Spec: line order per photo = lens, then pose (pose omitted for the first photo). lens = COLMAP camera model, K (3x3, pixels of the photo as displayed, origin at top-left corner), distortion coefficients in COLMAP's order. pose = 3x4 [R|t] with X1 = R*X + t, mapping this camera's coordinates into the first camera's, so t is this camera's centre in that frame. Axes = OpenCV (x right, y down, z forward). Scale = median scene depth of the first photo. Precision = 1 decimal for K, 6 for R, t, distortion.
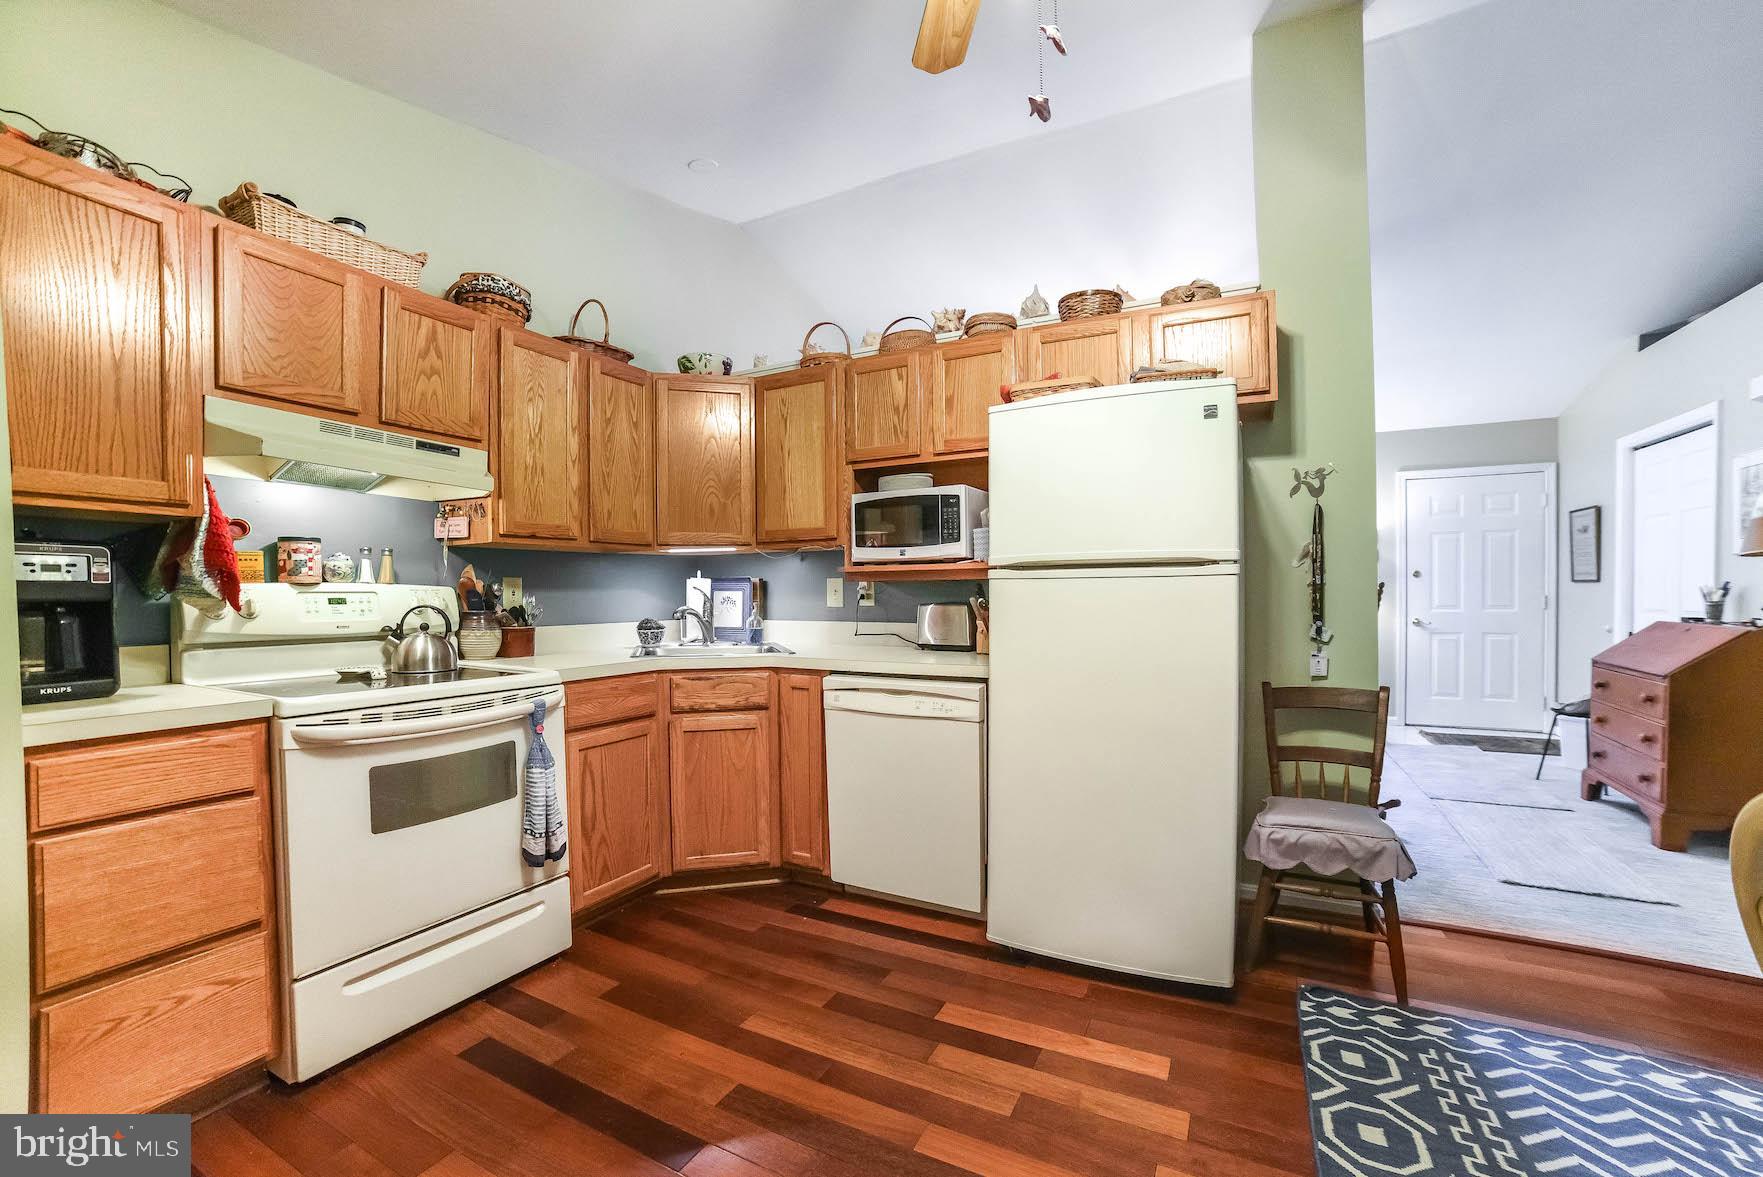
lens RADIAL K [[720.5, 0, 886.2], [0, 720.5, 604.7], [0, 0, 1]] dist [-0.088021, 0.032485]
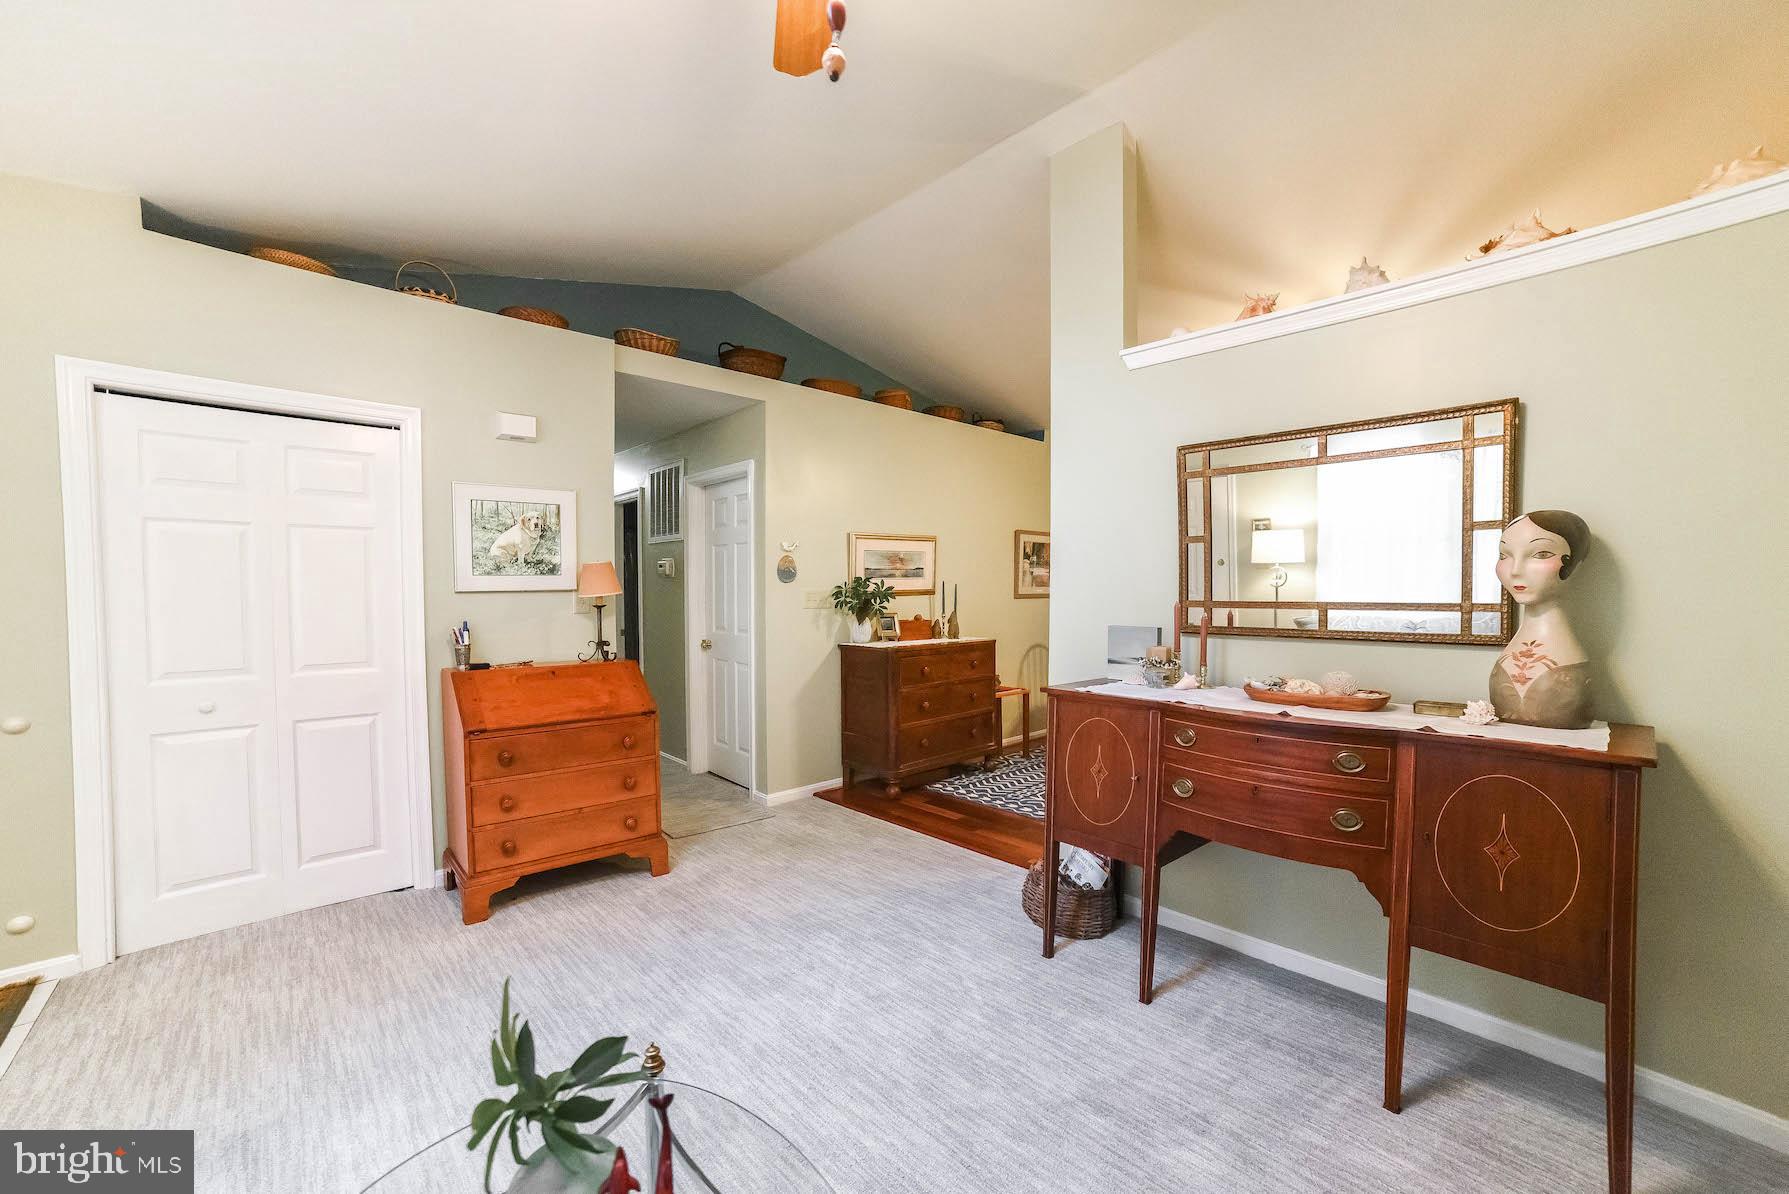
lens RADIAL K [[718.7, 0, 889.9], [0, 718.7, 612.5], [0, 0, 1]] dist [-0.062028, 0.026552]
pose [[-0.938860, -0.001324, 0.344297, 0.604390], [0.015226, 0.998855, 0.045361, -0.126086], [-0.343962, 0.047829, -0.937765, 2.625253]]
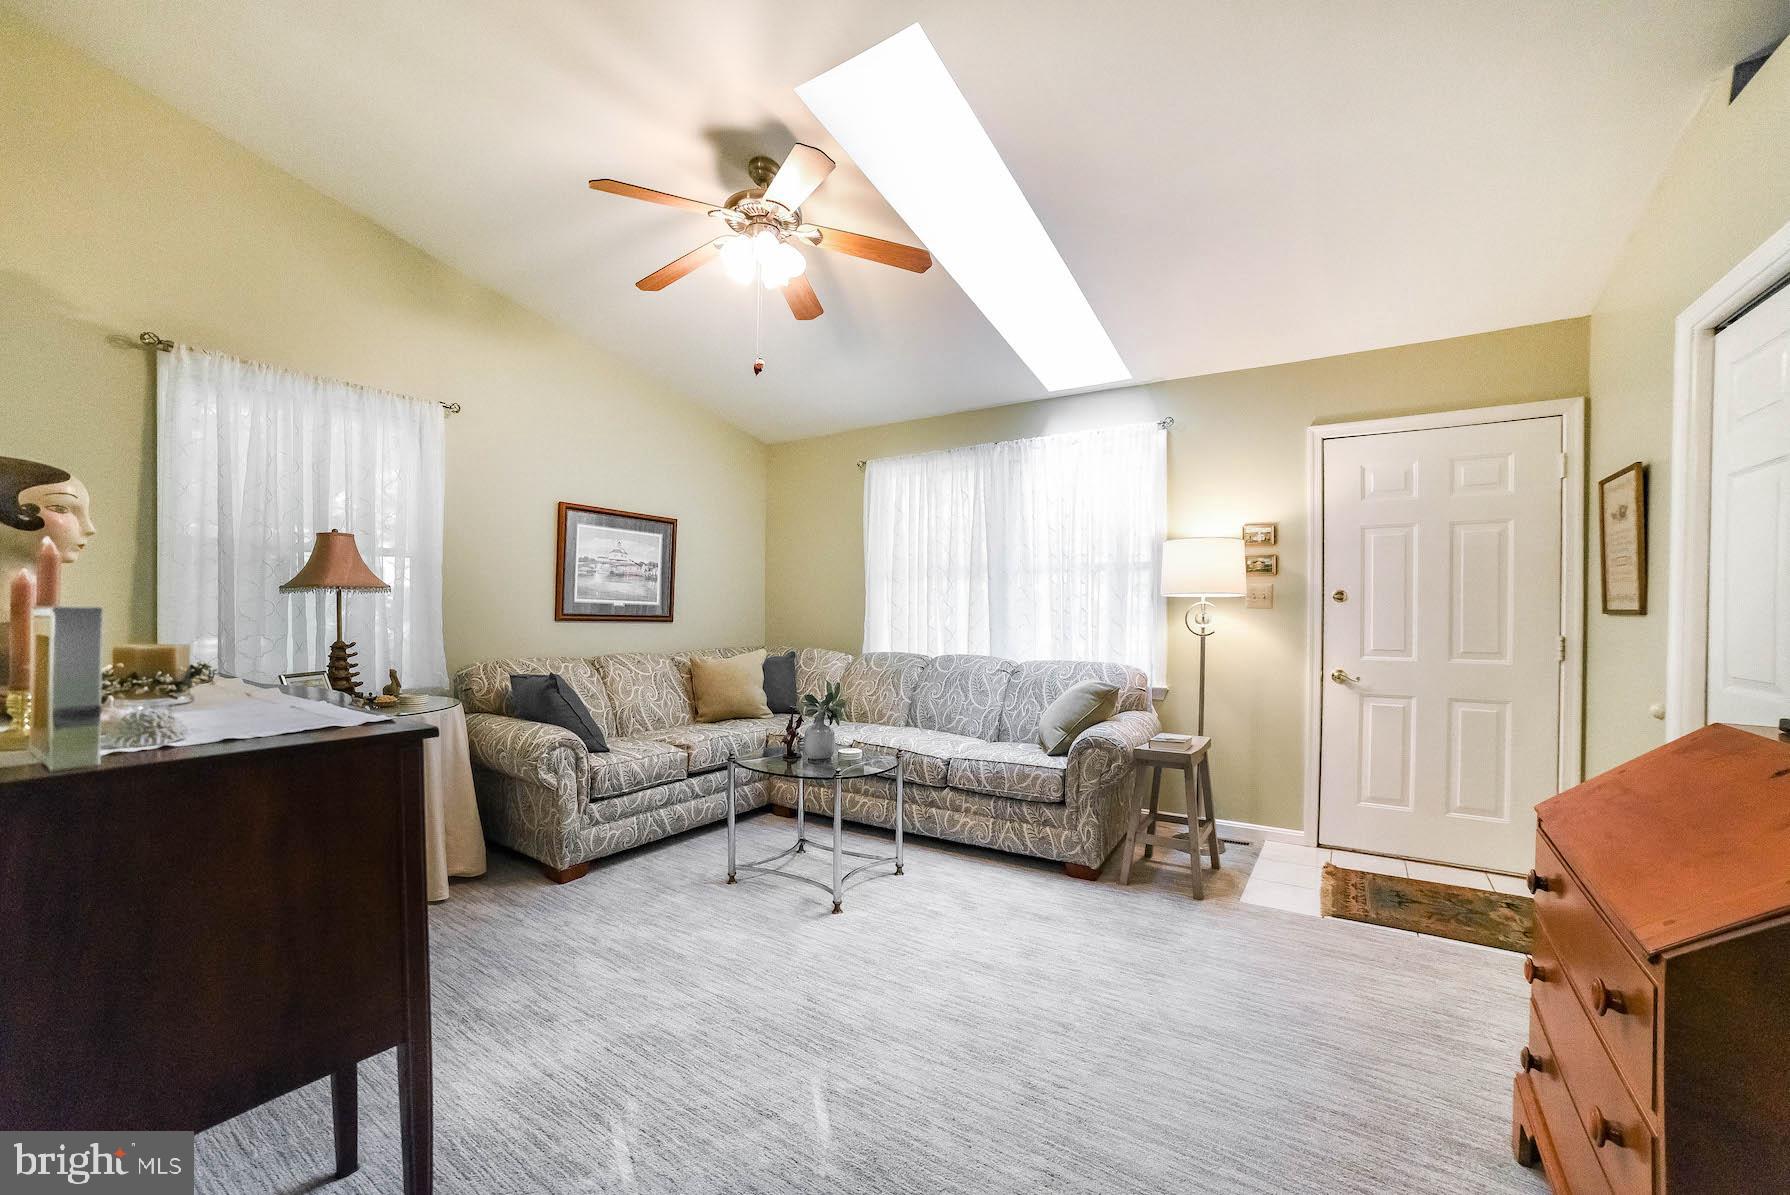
lens RADIAL K [[719.1, 0, 890.4], [0, 719.1, 613.0], [0, 0, 1]] dist [-0.062028, 0.026552]
pose [[0.993869, 0.017029, -0.109242, 1.194500], [-0.018474, 0.999755, -0.012230, -0.039783], [0.109007, 0.014173, 0.993940, 0.932458]]
